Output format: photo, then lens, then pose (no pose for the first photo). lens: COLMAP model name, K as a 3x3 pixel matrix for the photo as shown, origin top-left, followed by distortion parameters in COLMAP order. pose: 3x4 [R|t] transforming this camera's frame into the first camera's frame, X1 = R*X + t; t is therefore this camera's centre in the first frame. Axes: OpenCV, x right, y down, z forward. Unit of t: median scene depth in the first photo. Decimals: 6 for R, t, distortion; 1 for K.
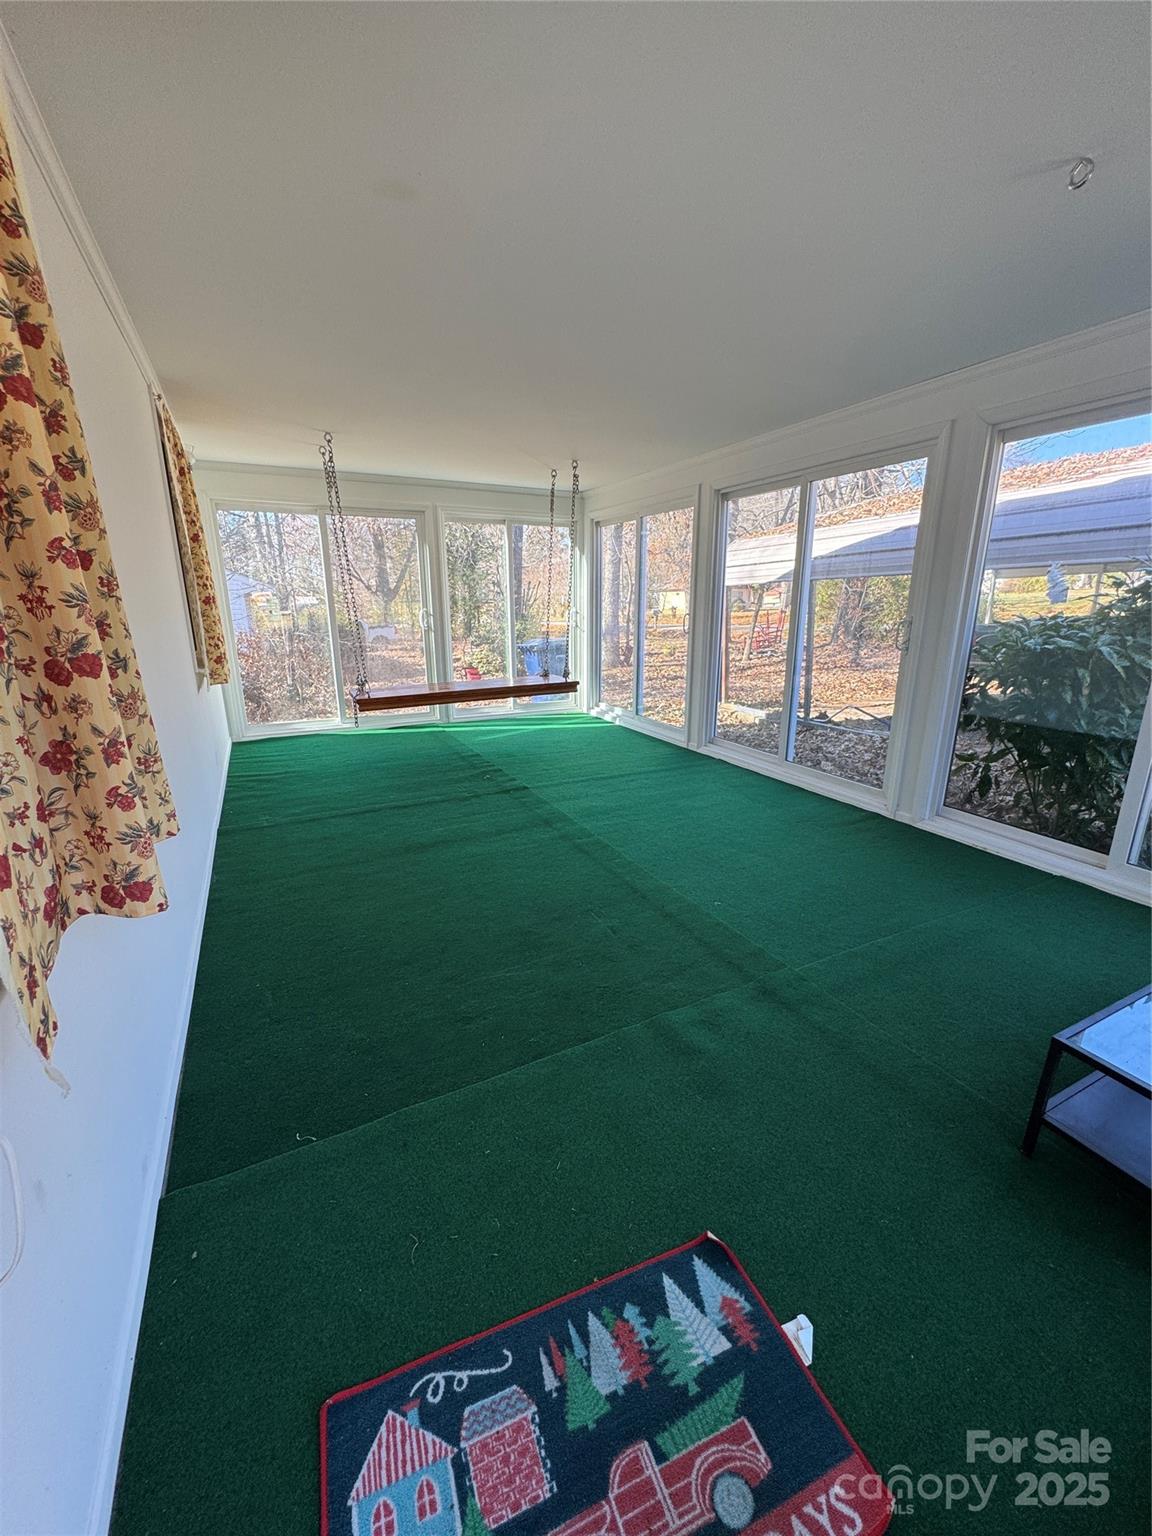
lens RADIAL K [[613.3, 0, 579.1], [0, 613.3, 766.2], [0, 0, 1]] dist [-0.000586, -0.000088]
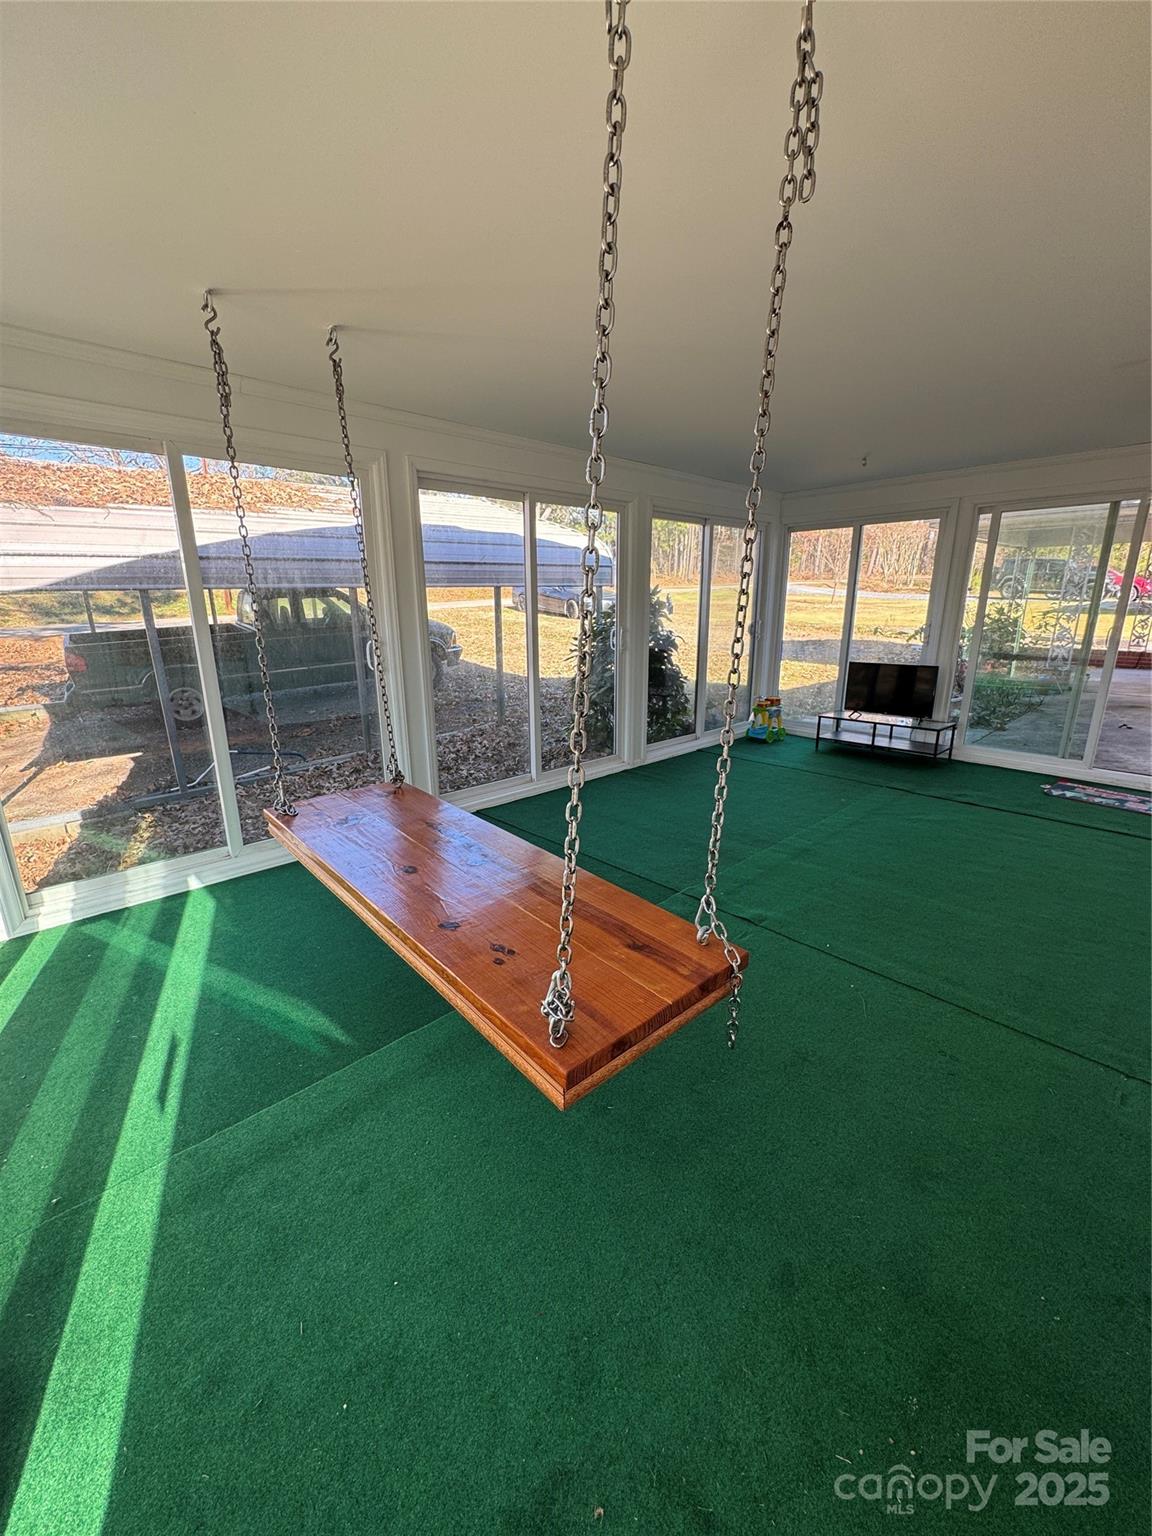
lens RADIAL K [[613.3, 0, 582.0], [0, 613.3, 771.9], [0, 0, 1]] dist [-0.000586, -0.000088]
pose [[-0.296747, -0.244026, 0.923251, -0.749143], [0.257126, 0.910677, 0.323347, -0.389691], [-0.919689, 0.333344, -0.207495, 1.405916]]
